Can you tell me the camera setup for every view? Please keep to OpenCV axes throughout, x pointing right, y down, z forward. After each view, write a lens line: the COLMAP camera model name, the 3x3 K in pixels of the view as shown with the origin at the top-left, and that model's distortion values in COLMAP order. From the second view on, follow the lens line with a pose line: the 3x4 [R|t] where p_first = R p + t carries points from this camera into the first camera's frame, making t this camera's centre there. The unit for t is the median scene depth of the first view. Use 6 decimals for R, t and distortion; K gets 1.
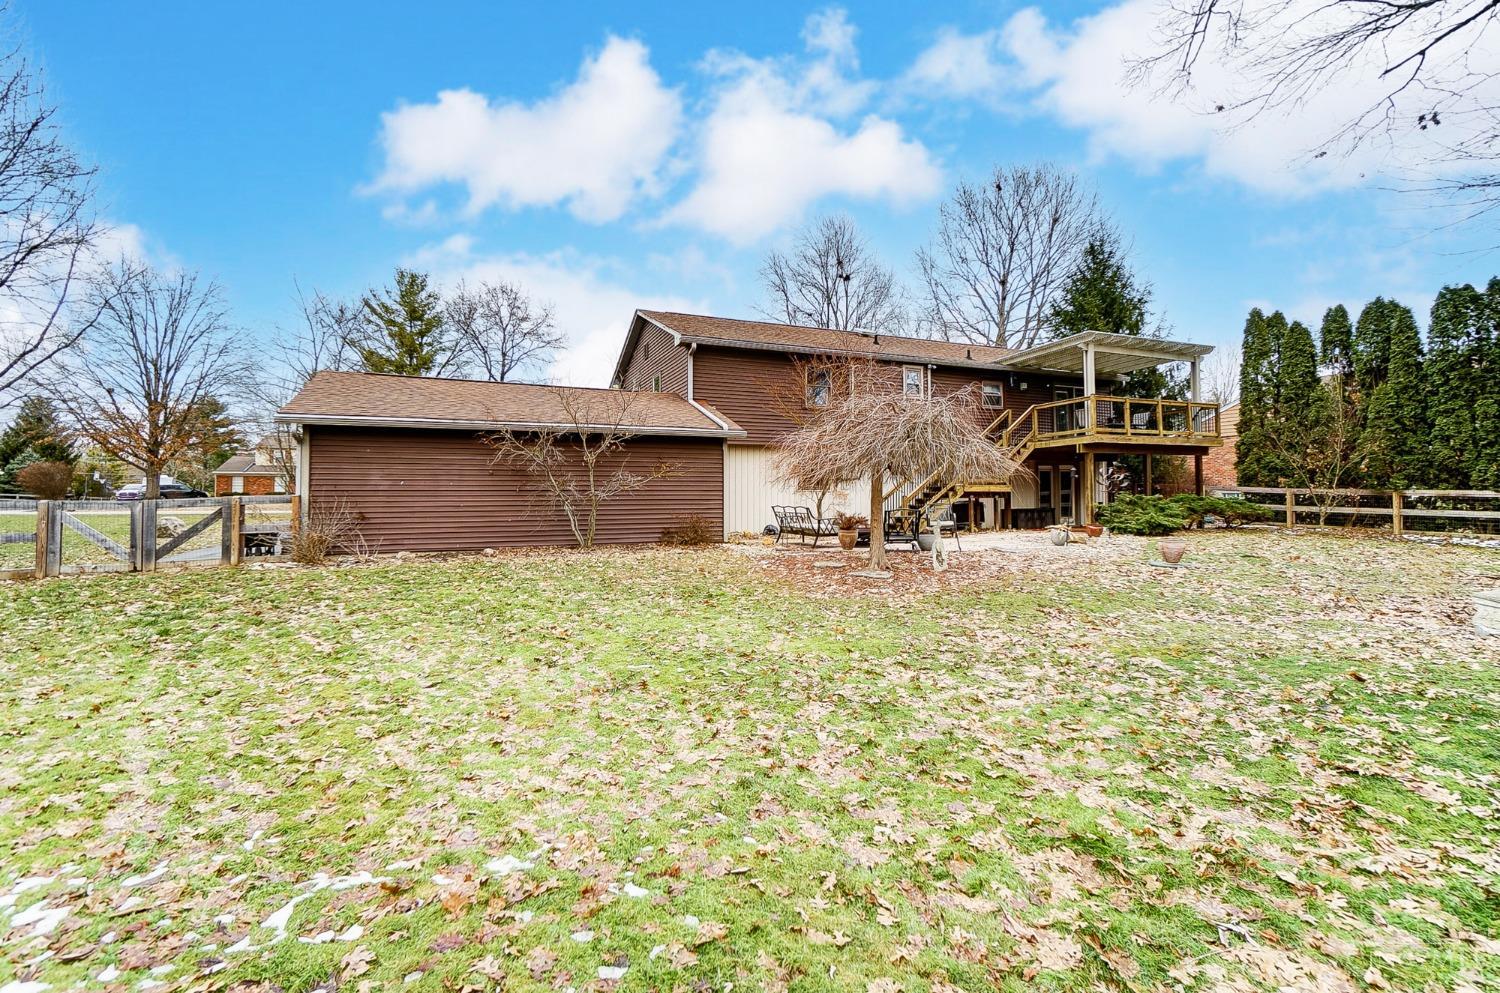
lens RADIAL K [[672.7, 0, 744.0], [0, 672.7, 488.9], [0, 0, 1]] dist [-0.026012, 0.000365]
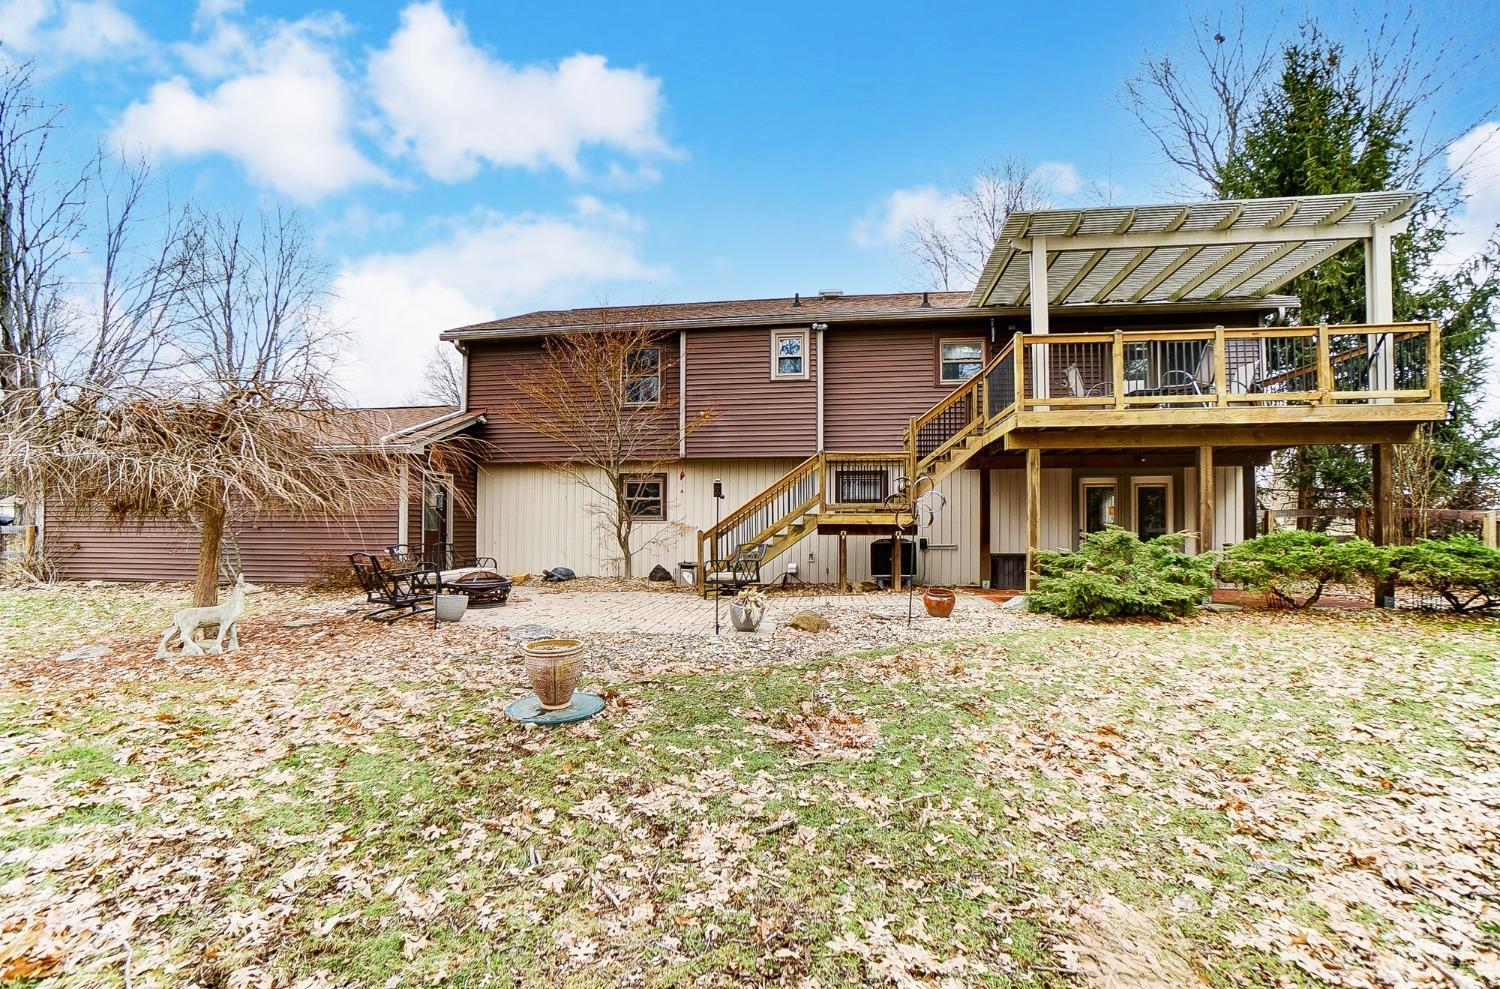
lens RADIAL K [[672.7, 0, 744.0], [0, 672.7, 486.9], [0, 0, 1]] dist [-0.026012, 0.000365]
pose [[0.858213, -0.020746, -0.512875, 0.548576], [0.005610, 0.999502, -0.031042, -0.008621], [0.513264, 0.023763, 0.857902, 0.414309]]
